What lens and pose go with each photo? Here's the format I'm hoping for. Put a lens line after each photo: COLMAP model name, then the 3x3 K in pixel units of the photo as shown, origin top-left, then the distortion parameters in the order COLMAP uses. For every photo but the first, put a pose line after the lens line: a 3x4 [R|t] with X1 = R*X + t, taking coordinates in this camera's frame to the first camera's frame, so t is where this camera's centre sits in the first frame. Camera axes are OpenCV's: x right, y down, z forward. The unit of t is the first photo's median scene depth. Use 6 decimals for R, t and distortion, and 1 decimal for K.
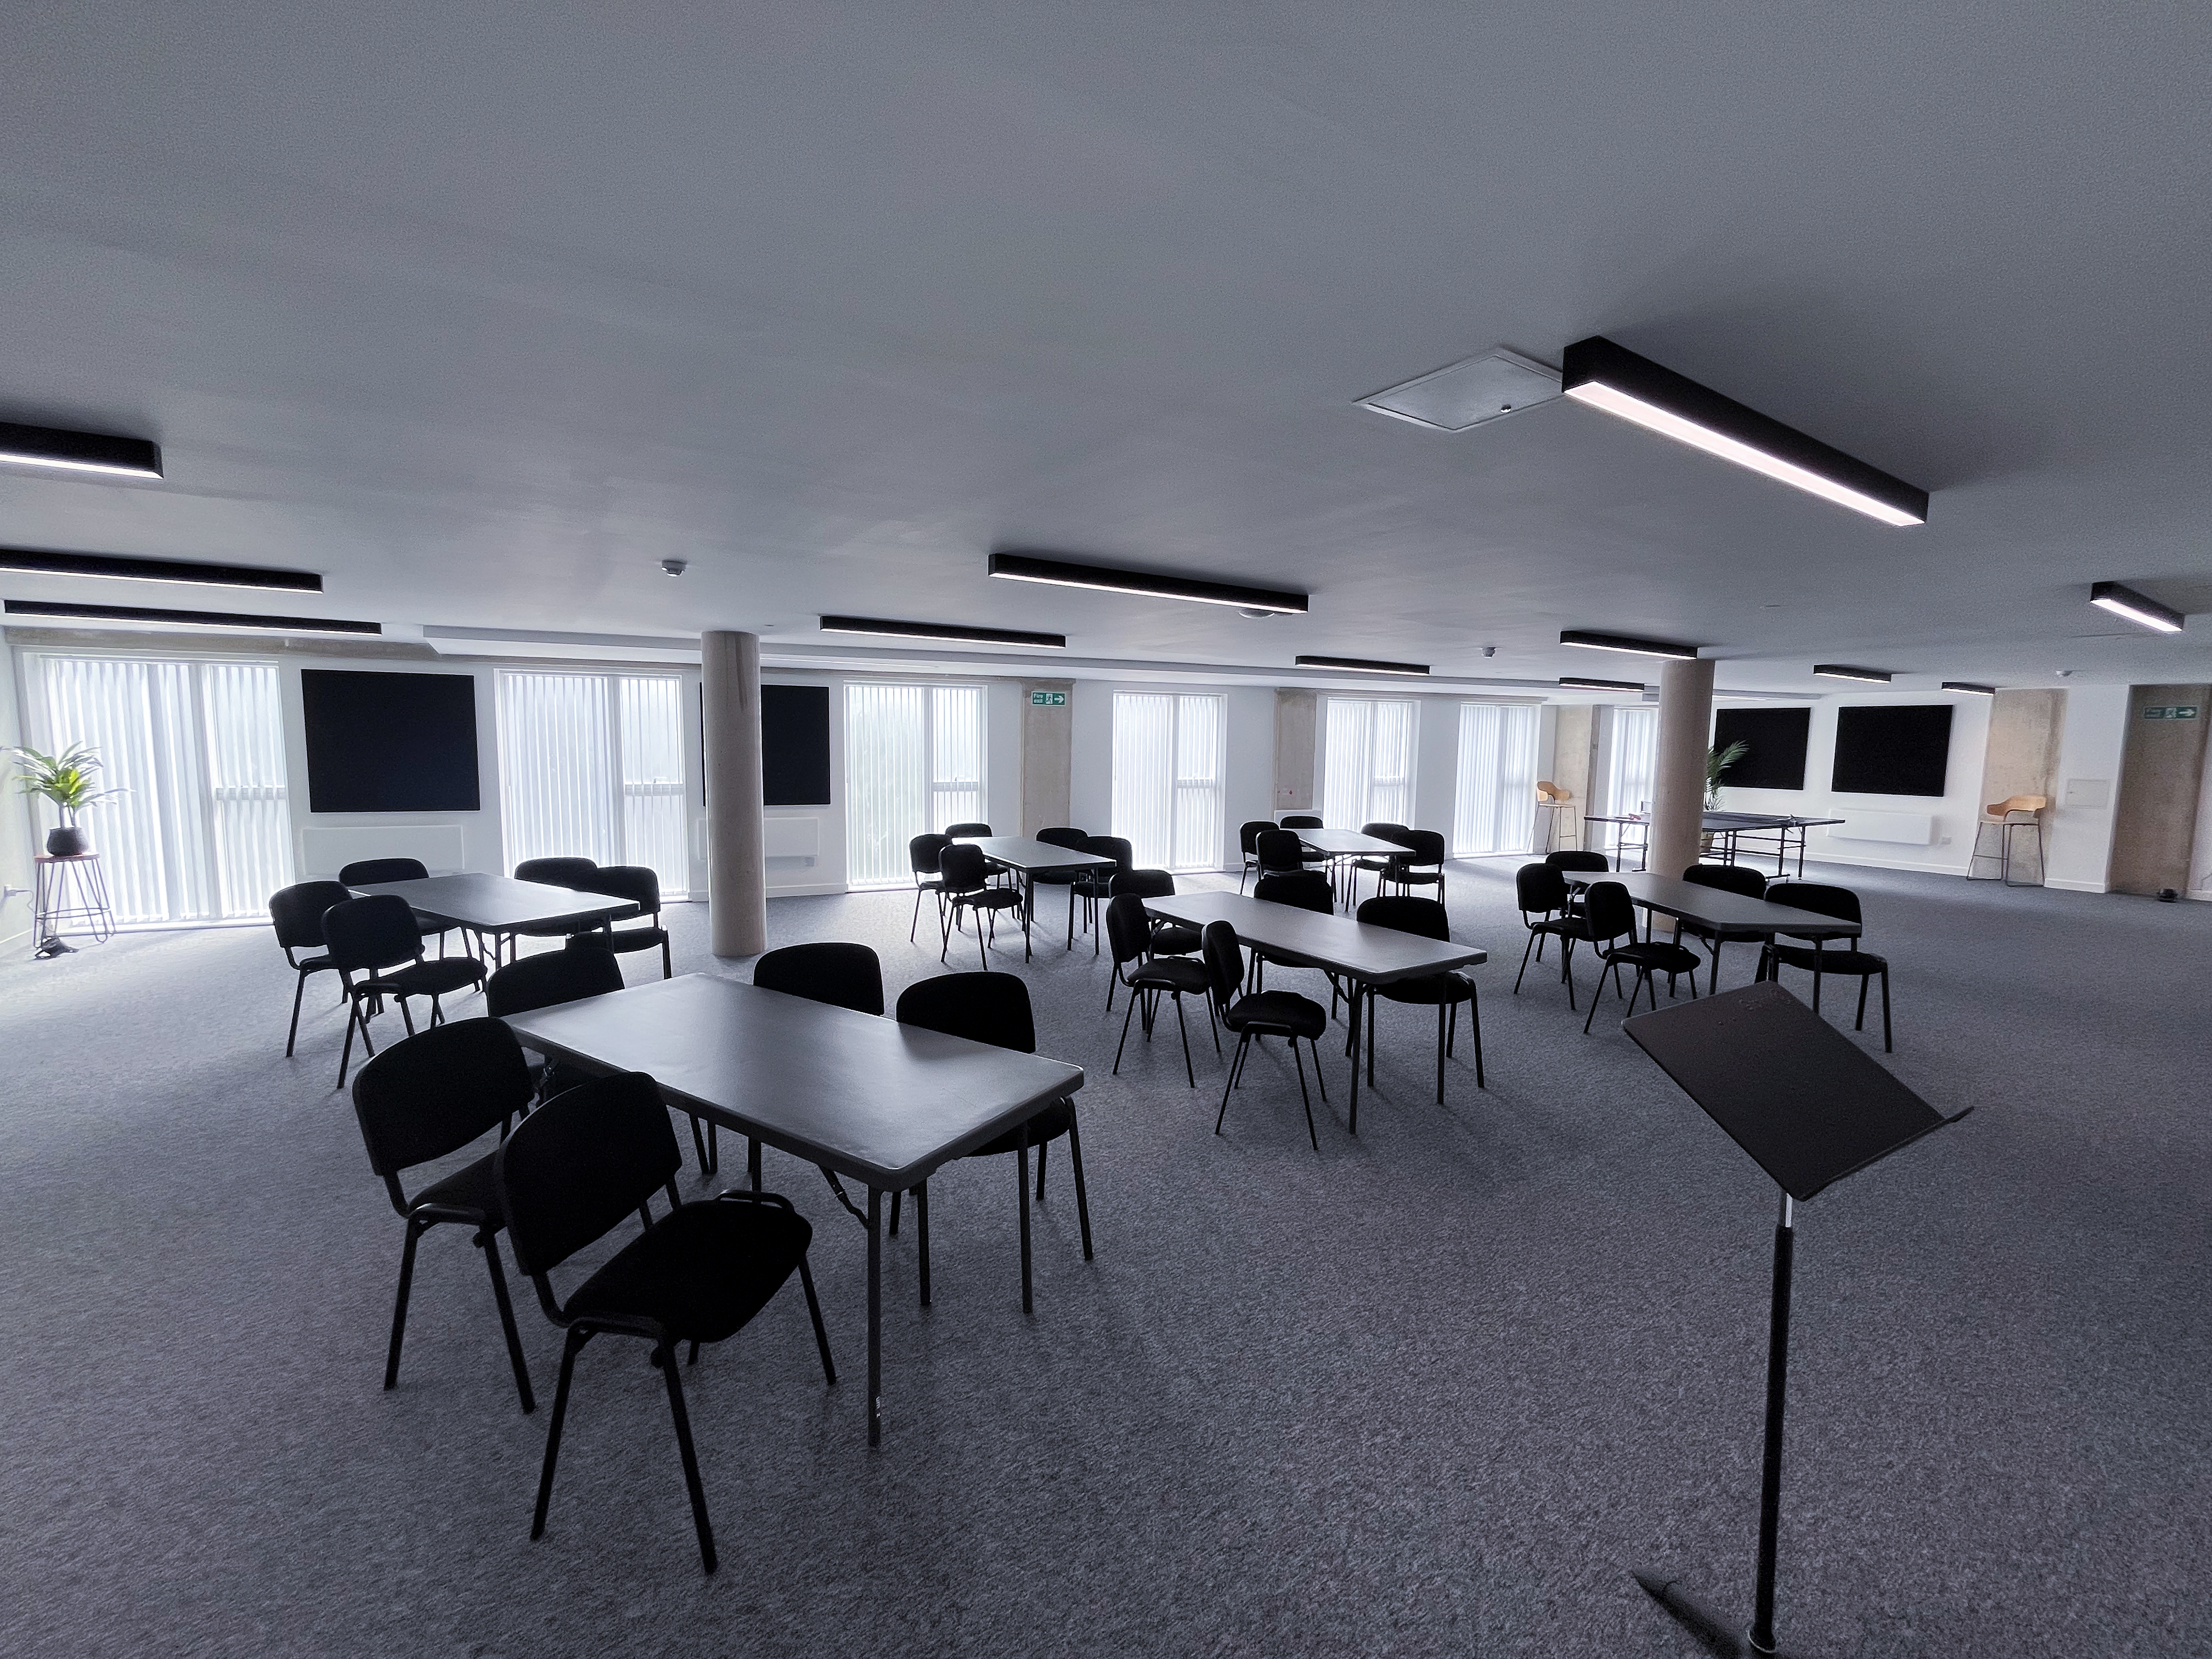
lens RADIAL K [[893.7, 0, 1106.0], [0, 893.7, 829.5], [0, 0, 1]] dist [-0.001229, -0.000333]
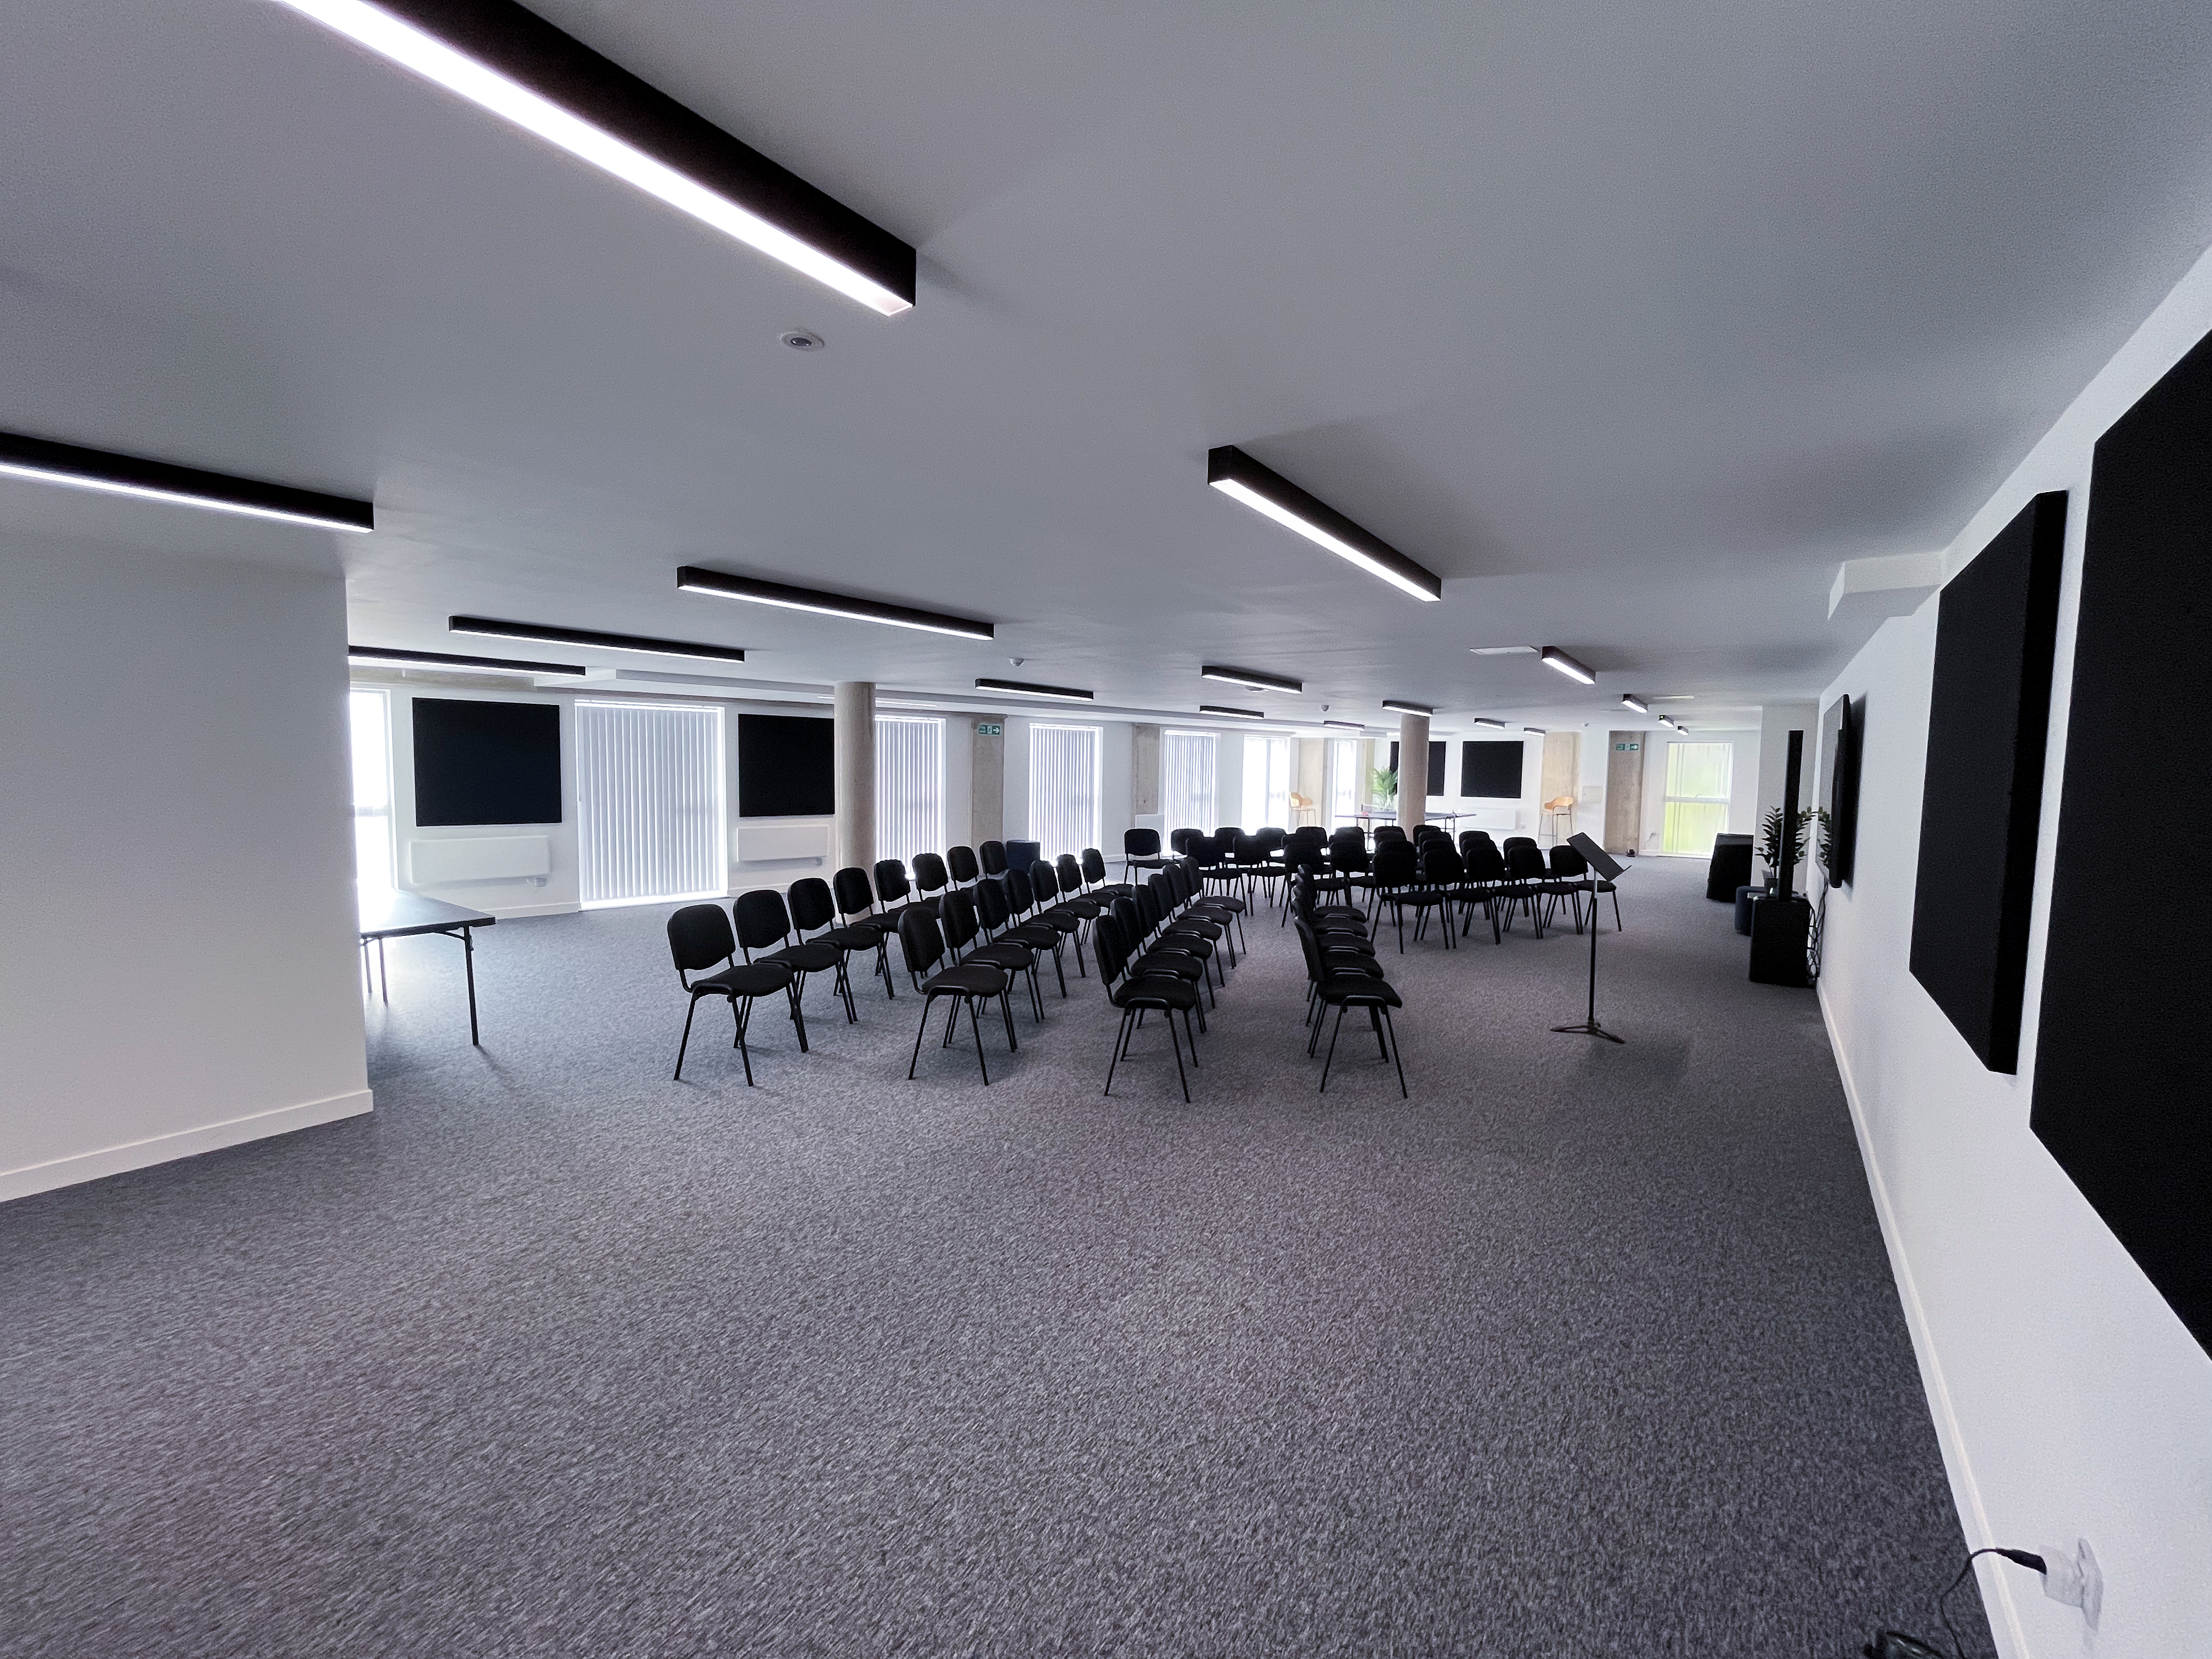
lens RADIAL K [[893.7, 0, 1106.0], [0, 893.7, 829.5], [0, 0, 1]] dist [-0.001229, -0.000333]
pose [[0.934427, -0.024910, 0.355284, -0.366482], [0.033199, 0.999300, -0.017251, 0.024325], [-0.354605, 0.027914, 0.934599, -0.251984]]
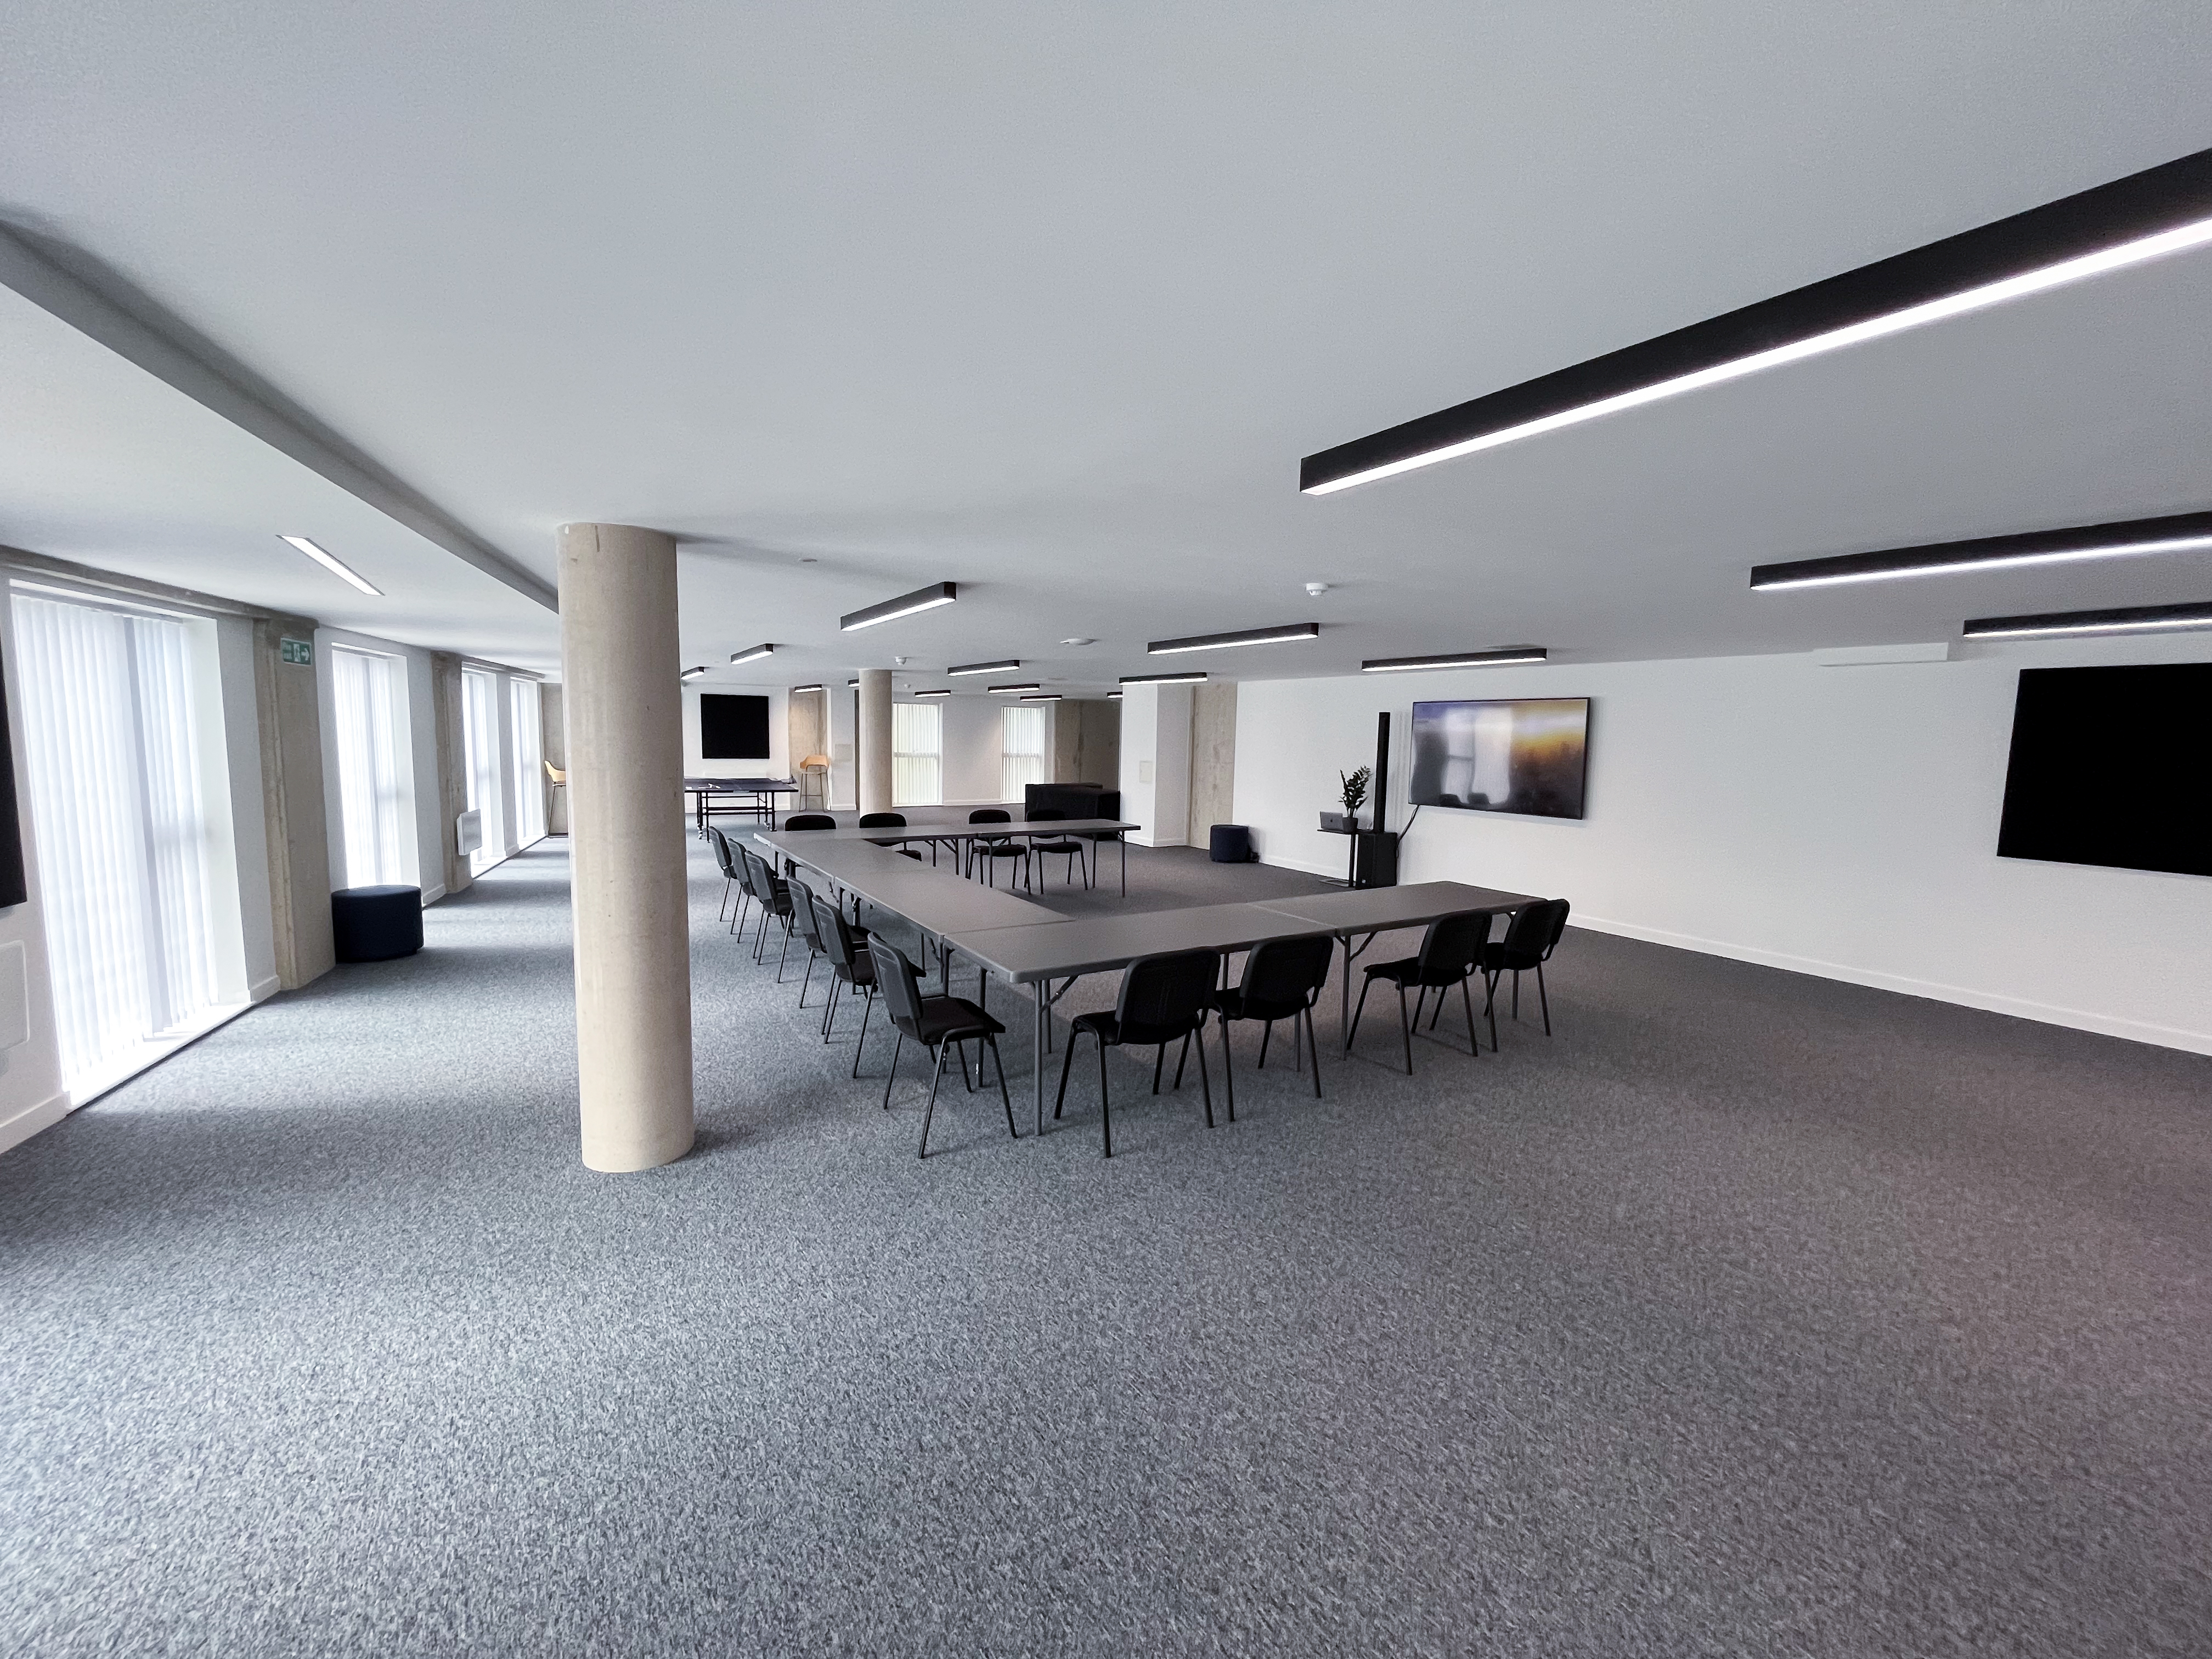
lens RADIAL K [[893.7, 0, 1106.0], [0, 893.7, 829.5], [0, 0, 1]] dist [-0.001229, -0.000333]
pose [[0.029298, -0.120951, 0.992226, -0.614314], [0.083940, 0.989444, 0.118134, -0.059479], [-0.996040, 0.079827, 0.039141, 0.478720]]
